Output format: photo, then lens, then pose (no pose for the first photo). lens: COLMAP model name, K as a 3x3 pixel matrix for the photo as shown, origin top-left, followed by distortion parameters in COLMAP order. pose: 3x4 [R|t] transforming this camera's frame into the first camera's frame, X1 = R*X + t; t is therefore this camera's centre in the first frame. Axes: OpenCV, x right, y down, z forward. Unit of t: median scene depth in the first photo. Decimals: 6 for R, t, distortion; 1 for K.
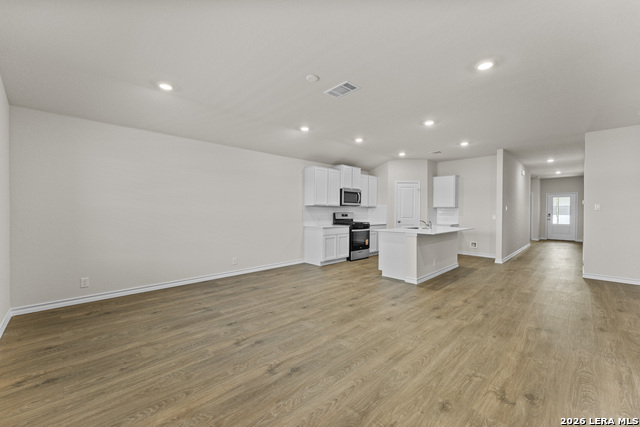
lens RADIAL K [[259.8, 0, 320.5], [0, 259.8, 210.9], [0, 0, 1]] dist [0.003437, 0.000637]
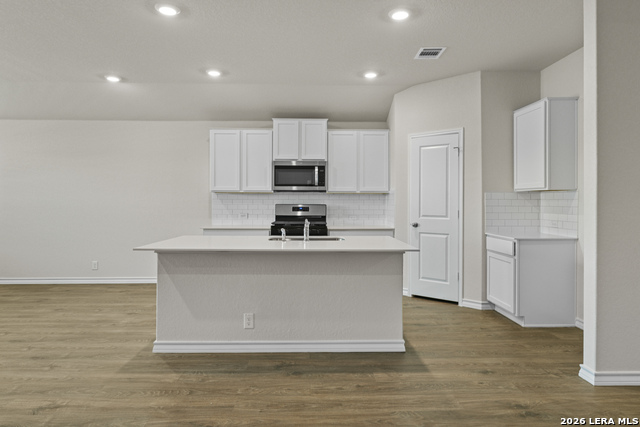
lens RADIAL K [[382.0, 0, 320.5], [0, 382.0, 210.1], [0, 0, 1]] dist [-0.000712, -0.002180]
pose [[0.731627, 0.013349, -0.681575, 1.168126], [0.001114, 0.999784, 0.020777, 0.003814], [0.681705, -0.015961, 0.731453, 0.754432]]
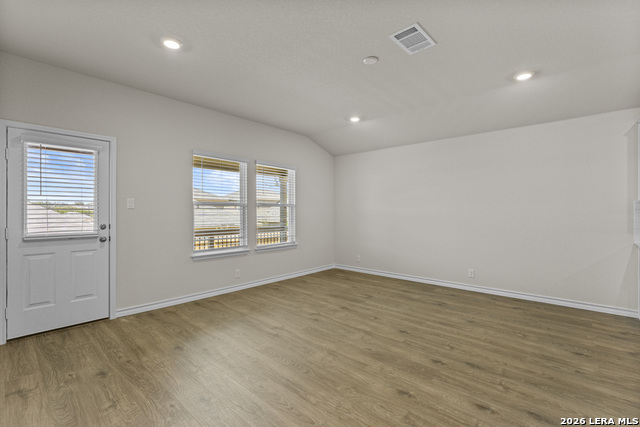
lens RADIAL K [[290.9, 0, 319.8], [0, 290.9, 210.1], [0, 0, 1]] dist [-0.000220, -0.000430]
pose [[0.062421, -0.007051, -0.998025, 0.678809], [0.000217, 0.999975, -0.007051, 0.000880], [0.998050, 0.000224, 0.062421, 0.564784]]
